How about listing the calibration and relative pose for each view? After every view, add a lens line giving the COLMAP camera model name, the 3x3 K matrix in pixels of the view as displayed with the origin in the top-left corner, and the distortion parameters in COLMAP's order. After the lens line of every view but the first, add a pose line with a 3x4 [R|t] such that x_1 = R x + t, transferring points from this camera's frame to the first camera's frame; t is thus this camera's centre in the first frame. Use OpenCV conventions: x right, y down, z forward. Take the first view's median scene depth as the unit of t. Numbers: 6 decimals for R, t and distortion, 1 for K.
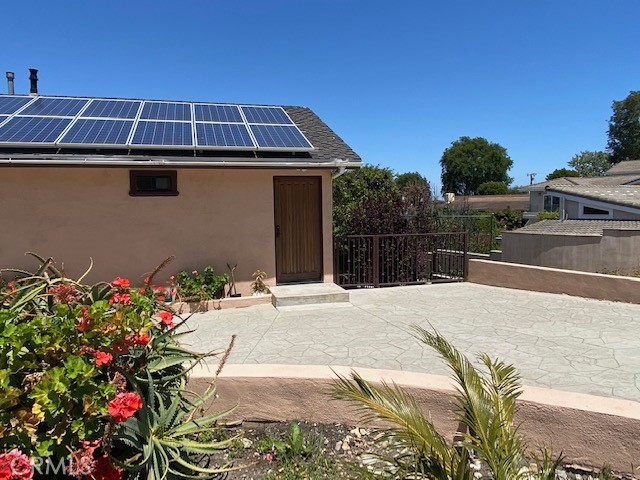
lens RADIAL K [[463.4, 0, 333.8], [0, 463.4, 245.4], [0, 0, 1]] dist [-0.006378, -0.007118]
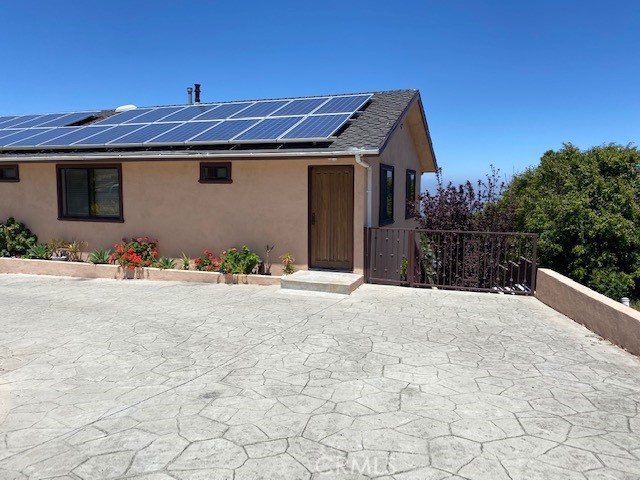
lens RADIAL K [[478.9, 0, 320.0], [0, 478.9, 240.0], [0, 0, 1]] dist [0.053338, -0.091928]
pose [[0.799708, 0.080465, -0.594973, 0.561486], [-0.075326, 0.996595, 0.033535, -0.020891], [0.595645, 0.017998, 0.803046, 0.152812]]
